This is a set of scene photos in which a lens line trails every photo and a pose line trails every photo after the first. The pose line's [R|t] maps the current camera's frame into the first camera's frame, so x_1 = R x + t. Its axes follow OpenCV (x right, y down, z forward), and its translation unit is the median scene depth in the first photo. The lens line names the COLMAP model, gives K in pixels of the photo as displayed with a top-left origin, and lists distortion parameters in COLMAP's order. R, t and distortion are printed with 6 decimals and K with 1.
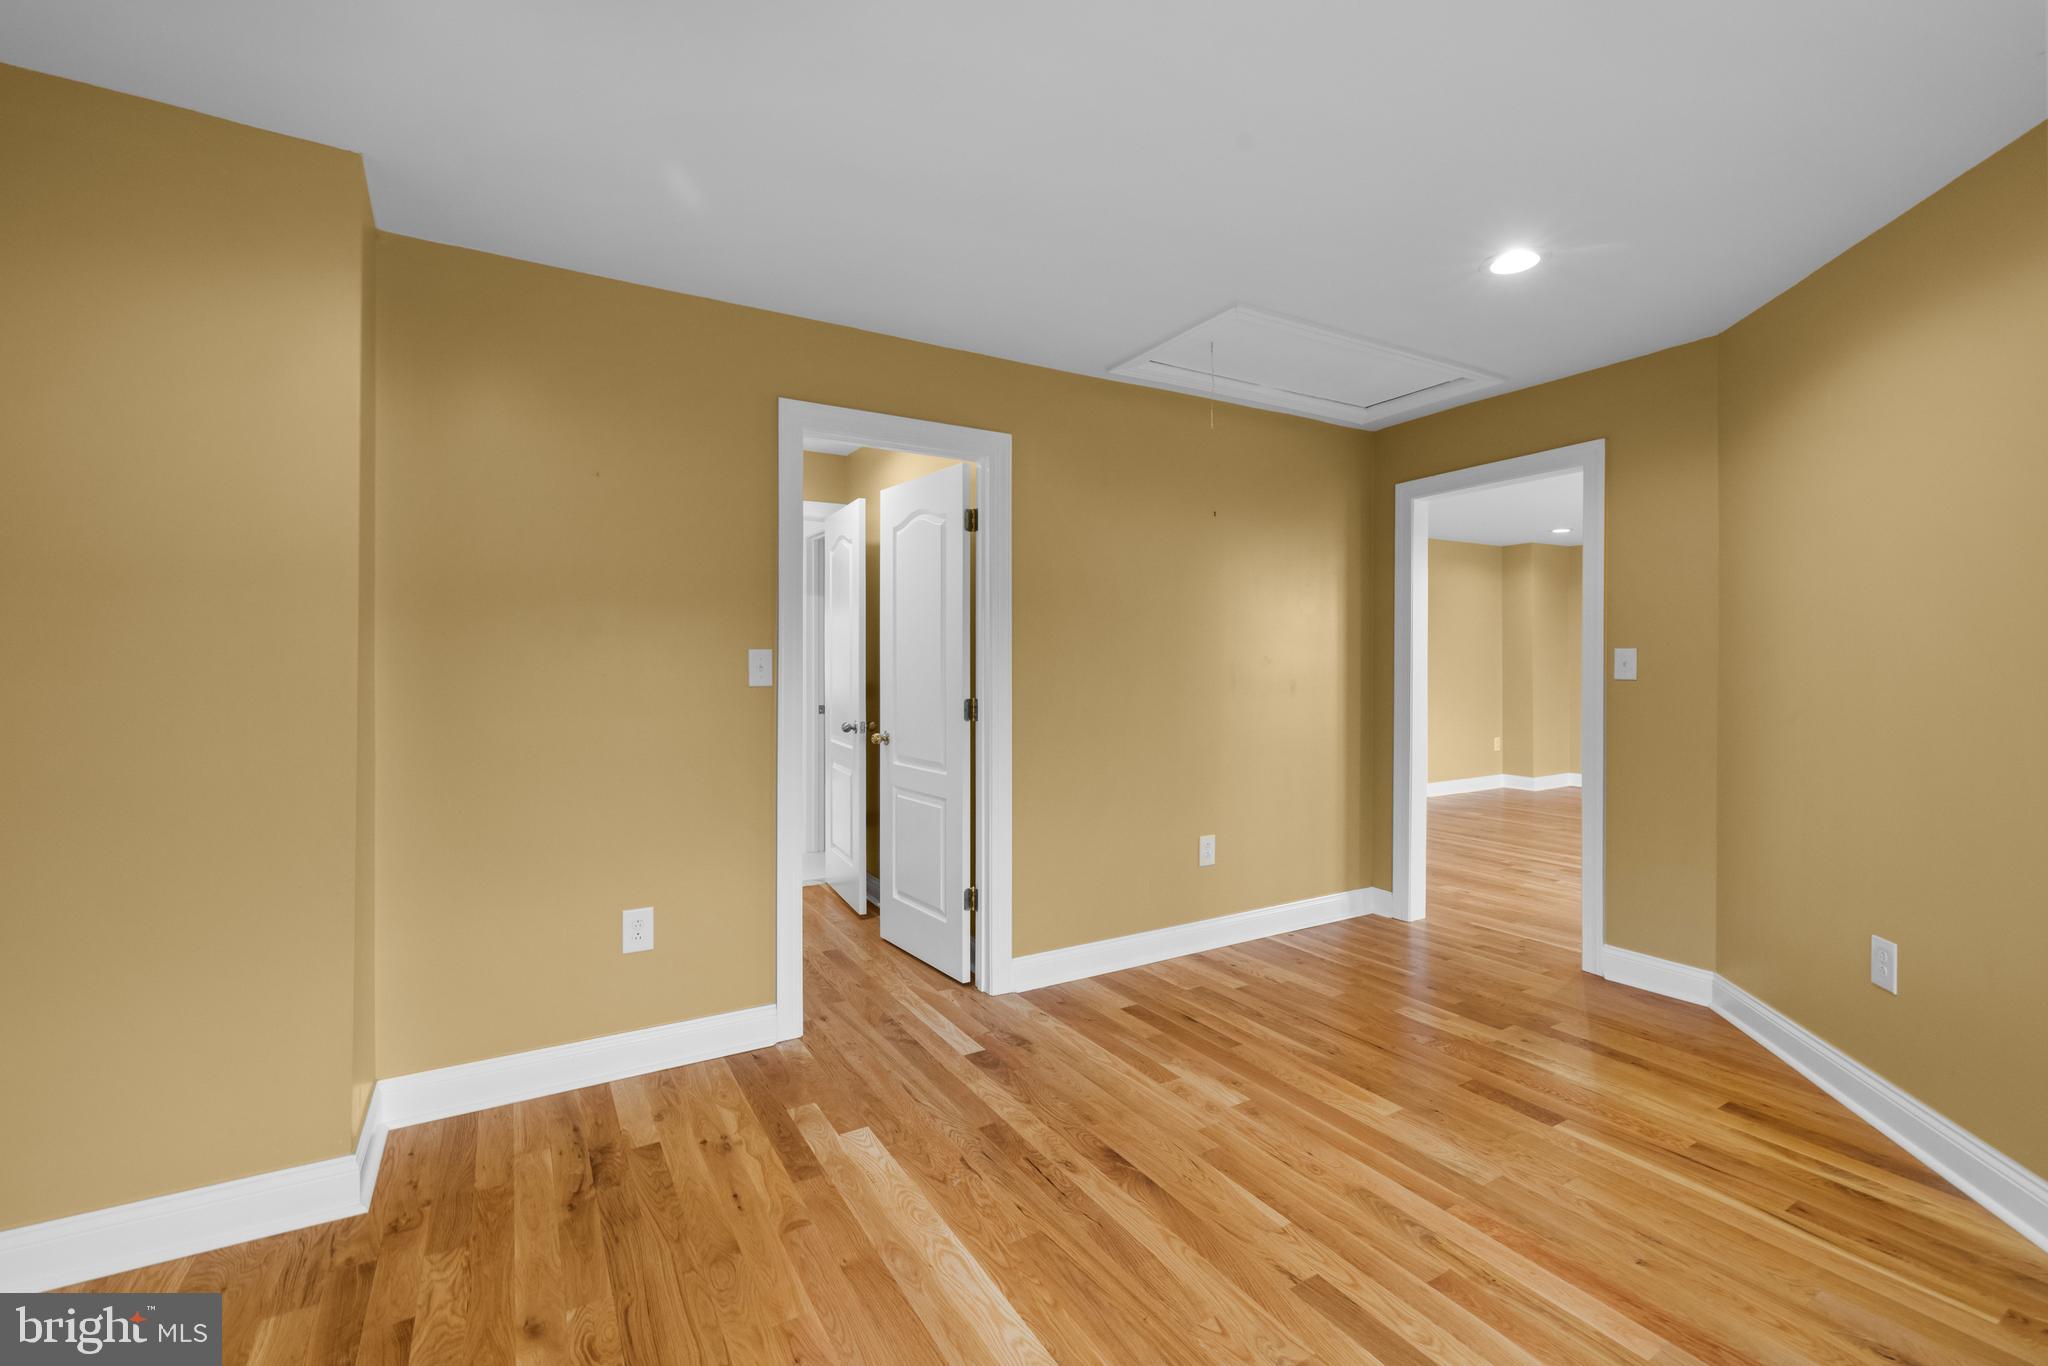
lens RADIAL K [[872.2, 0, 1019.9], [0, 872.2, 665.0], [0, 0, 1]] dist [0.000382, 0.000264]
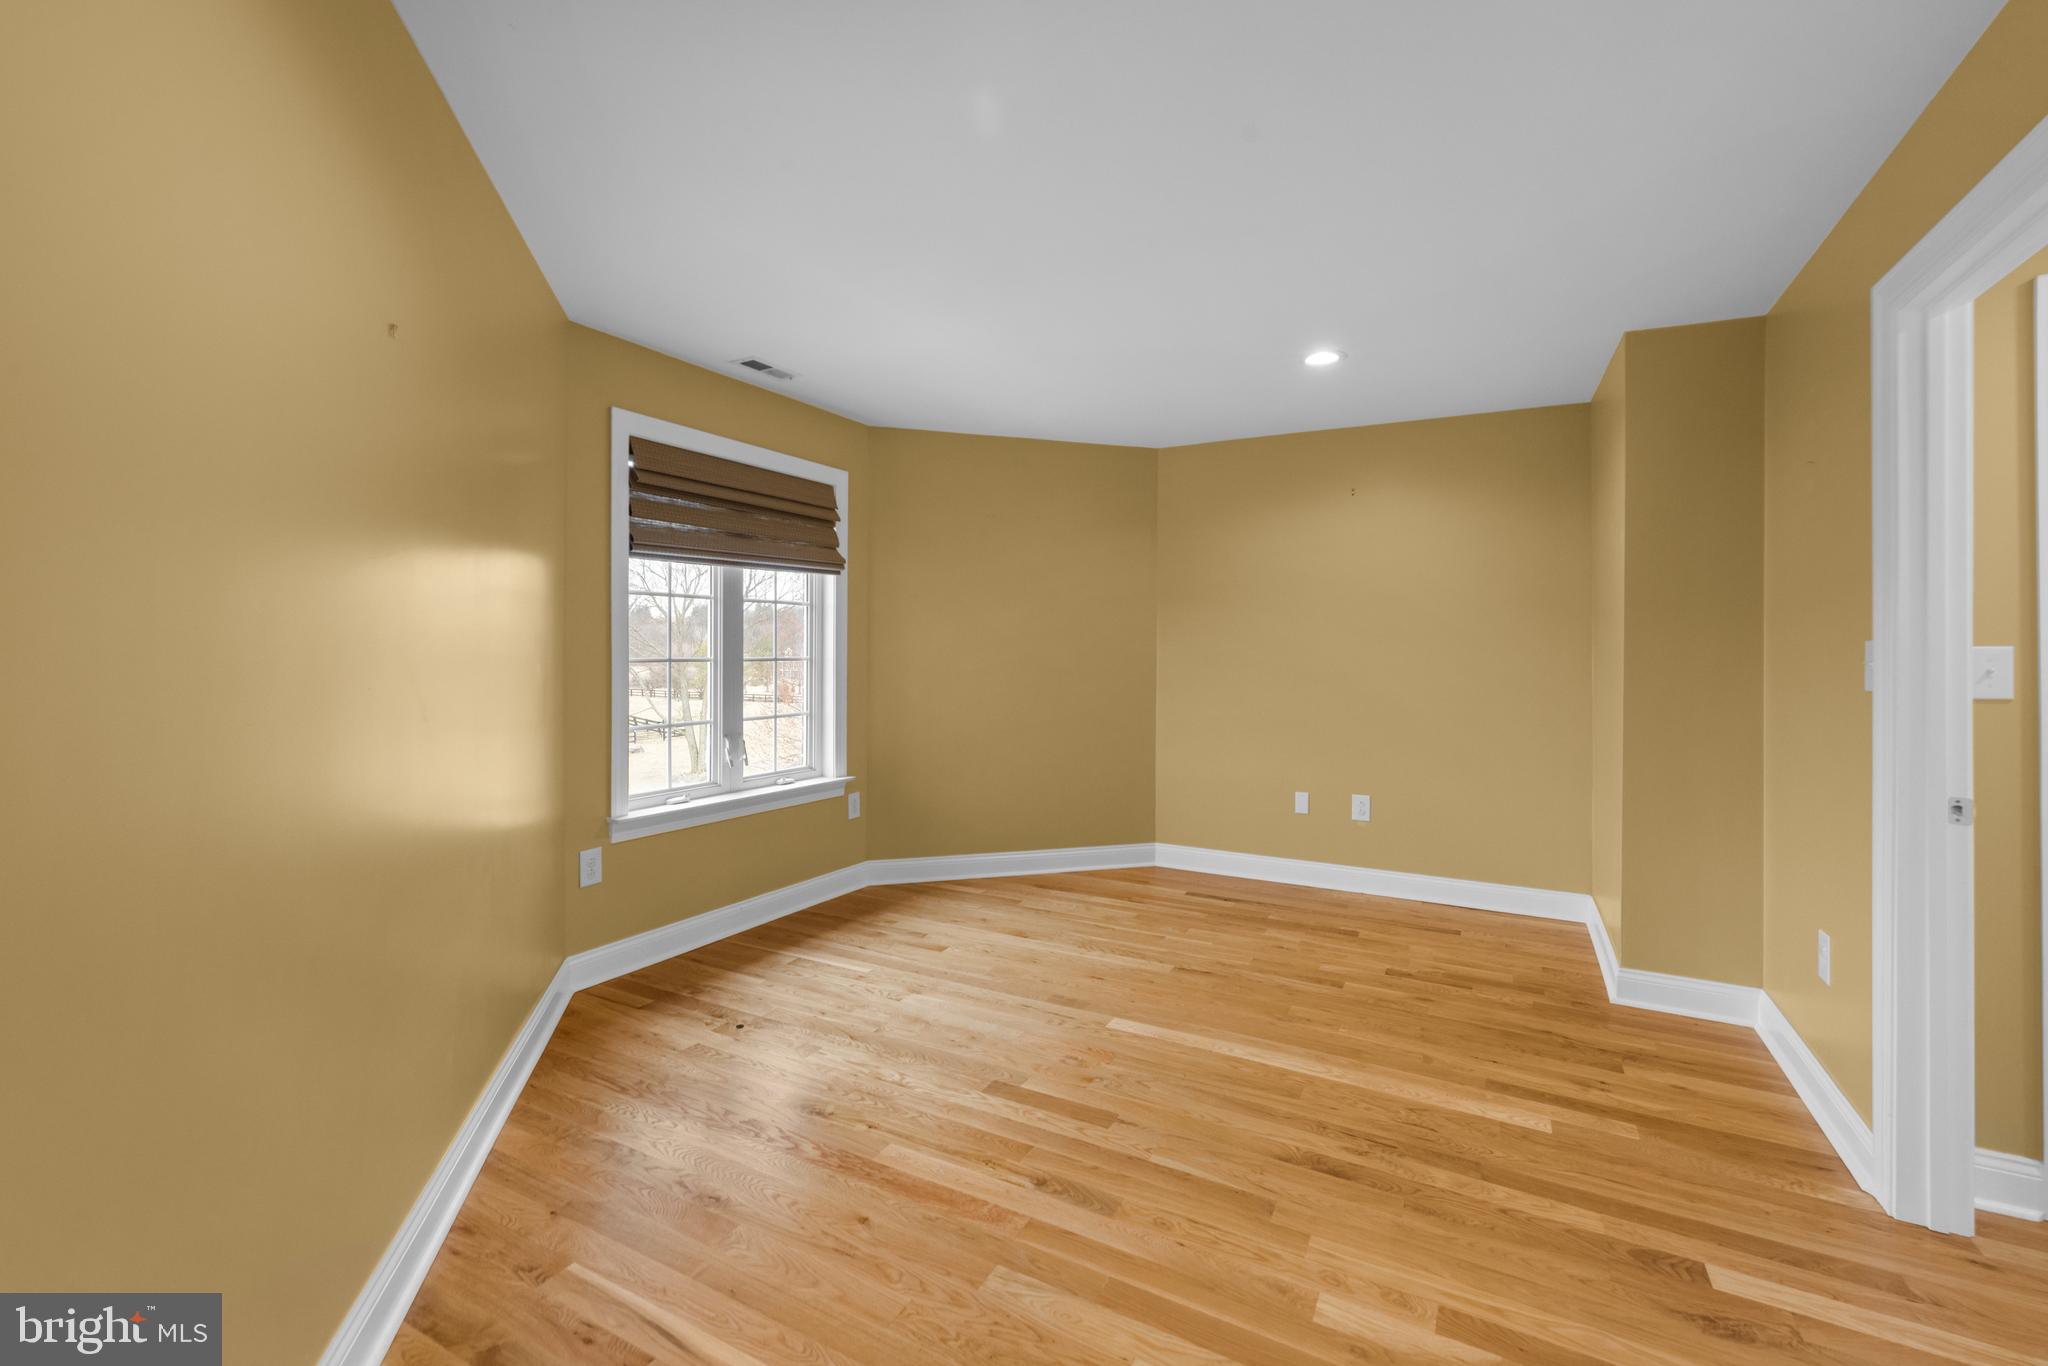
lens RADIAL K [[896.9, 0, 1017.3], [0, 896.9, 644.6], [0, 0, 1]] dist [0.000221, 0.000062]
pose [[-0.860222, -0.010552, -0.509810, 1.009789], [-0.013129, 0.999913, 0.001458, -0.010954], [0.509750, 0.007947, -0.860286, 1.834495]]
